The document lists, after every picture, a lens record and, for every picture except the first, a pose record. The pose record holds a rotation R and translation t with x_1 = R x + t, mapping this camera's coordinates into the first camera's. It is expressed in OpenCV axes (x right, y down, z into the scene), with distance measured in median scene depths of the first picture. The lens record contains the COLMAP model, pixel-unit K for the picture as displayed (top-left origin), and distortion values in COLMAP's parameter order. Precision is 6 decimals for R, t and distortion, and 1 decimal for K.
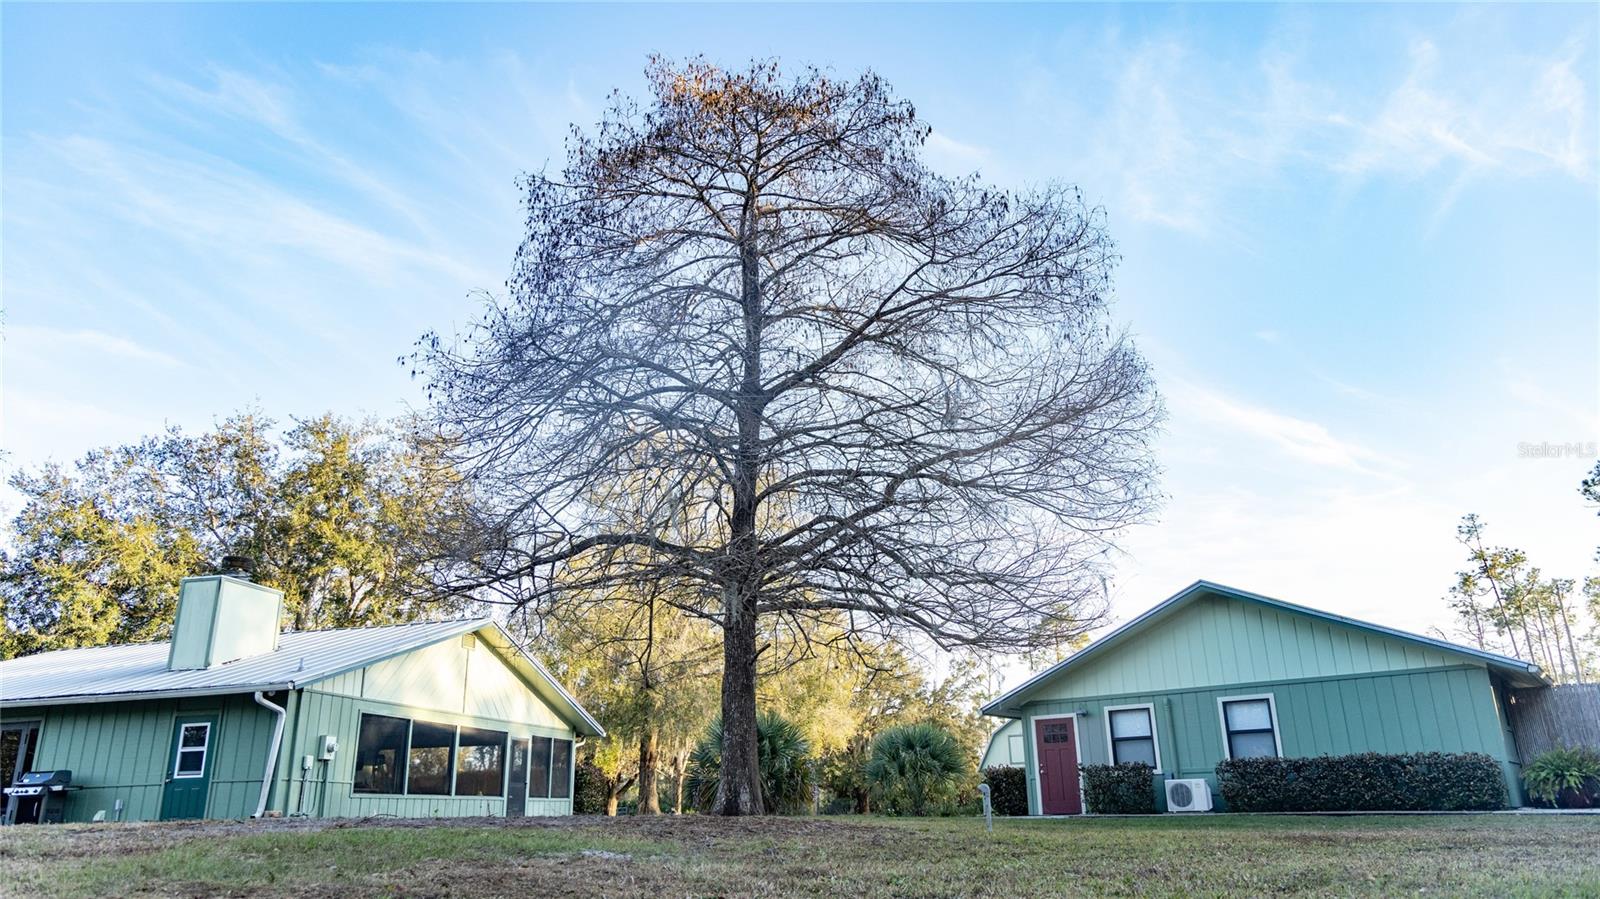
lens RADIAL K [[1077.3, 0, 793.8], [0, 1077.3, 456.0], [0, 0, 1]] dist [0.014439, 0.001330]
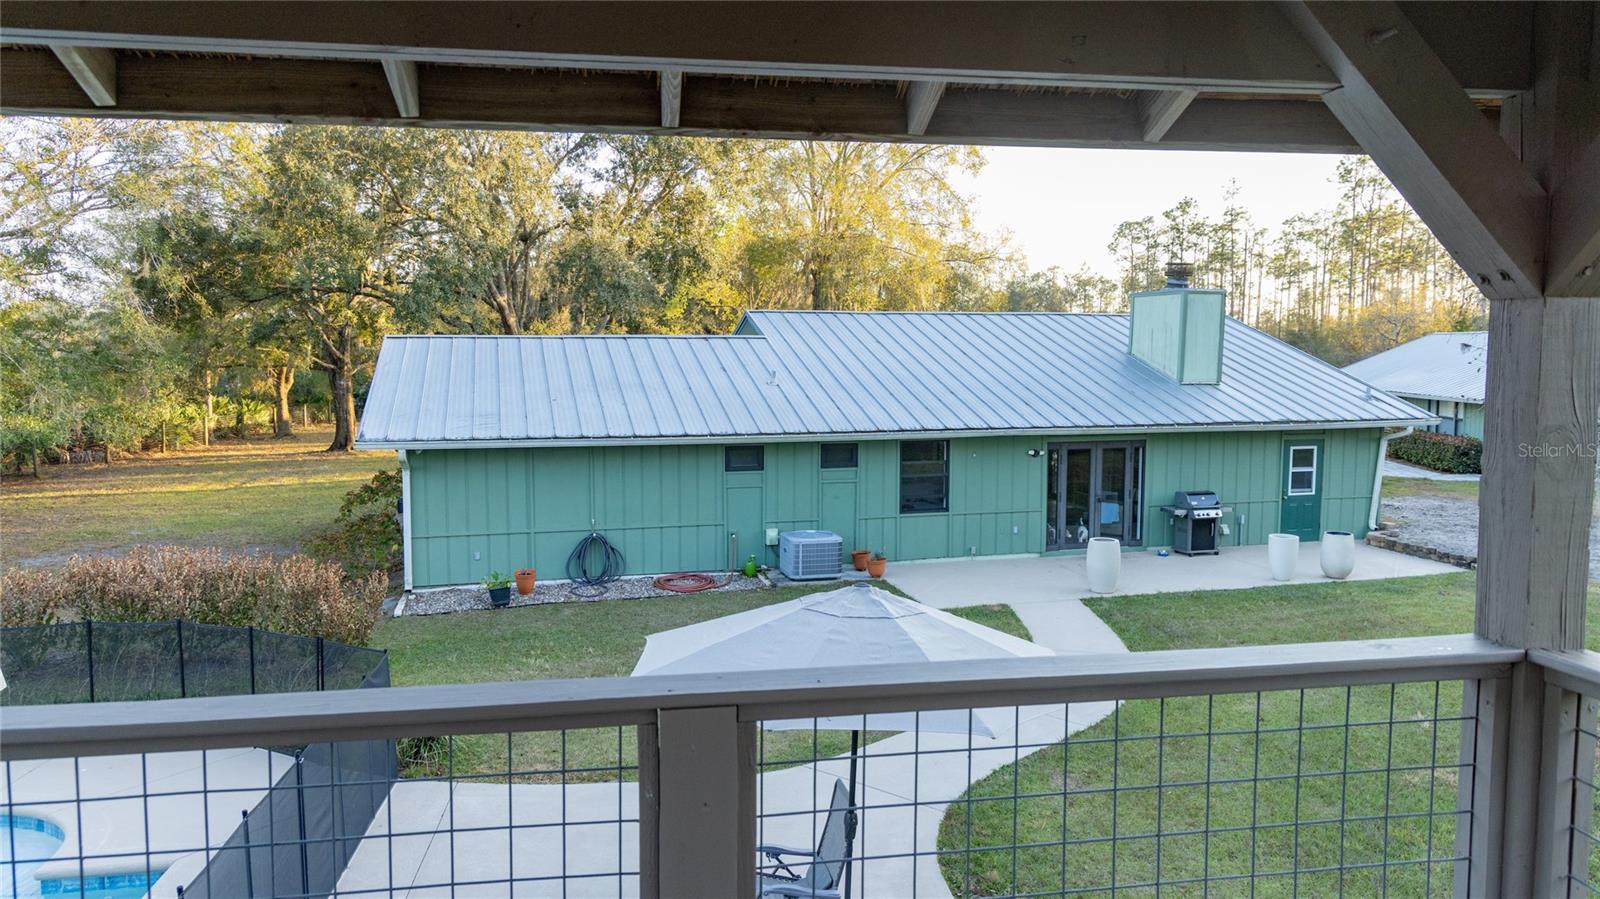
lens RADIAL K [[1077.3, 0, 798.7], [0, 1077.3, 442.2], [0, 0, 1]] dist [0.014439, 0.001330]
pose [[0.869694, -0.020282, 0.493174, -1.398623], [-0.175191, 0.921418, 0.346837, -0.035502], [-0.461455, -0.388042, 0.797799, 0.355981]]
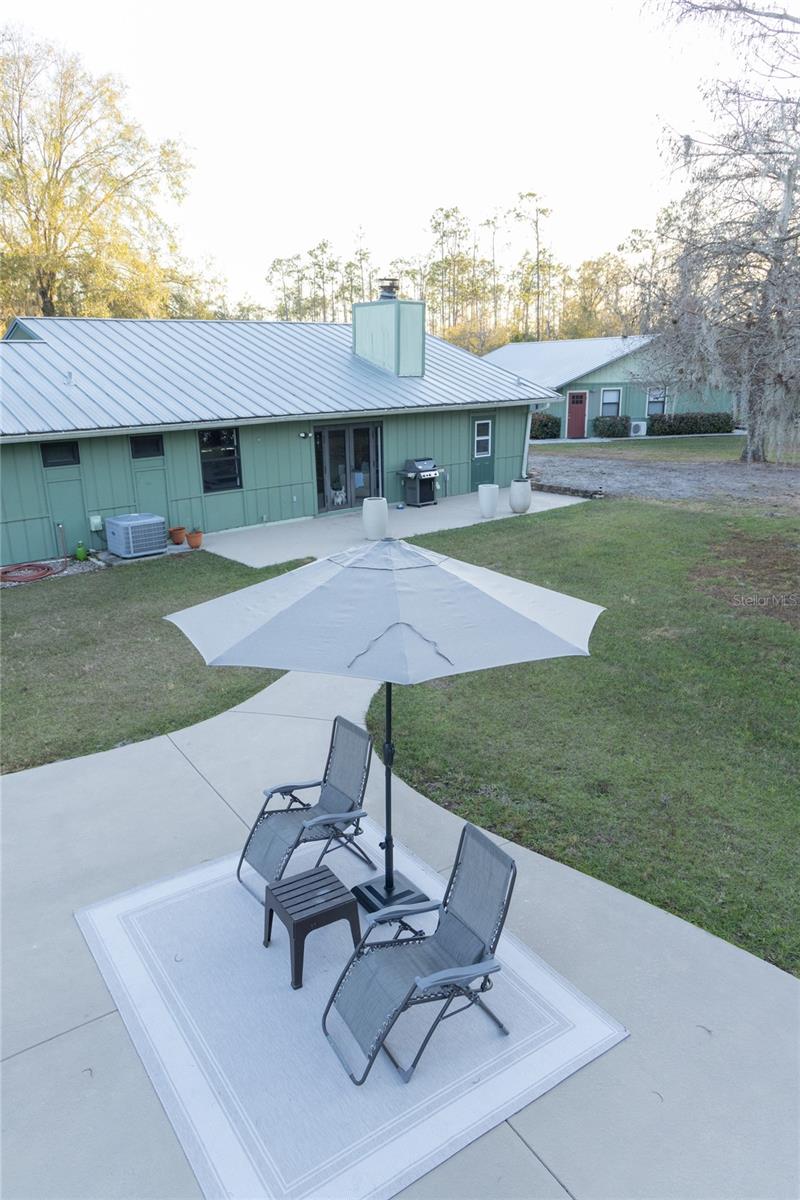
lens RADIAL K [[812.4, 0, 406.0], [0, 812.4, 603.5], [0, 0, 1]] dist [-0.011600, 0.006284]
pose [[0.567486, -0.222759, 0.792678, -1.428015], [-0.257856, 0.866202, 0.428023, 0.016000], [-0.781965, -0.447294, 0.434118, 0.457921]]
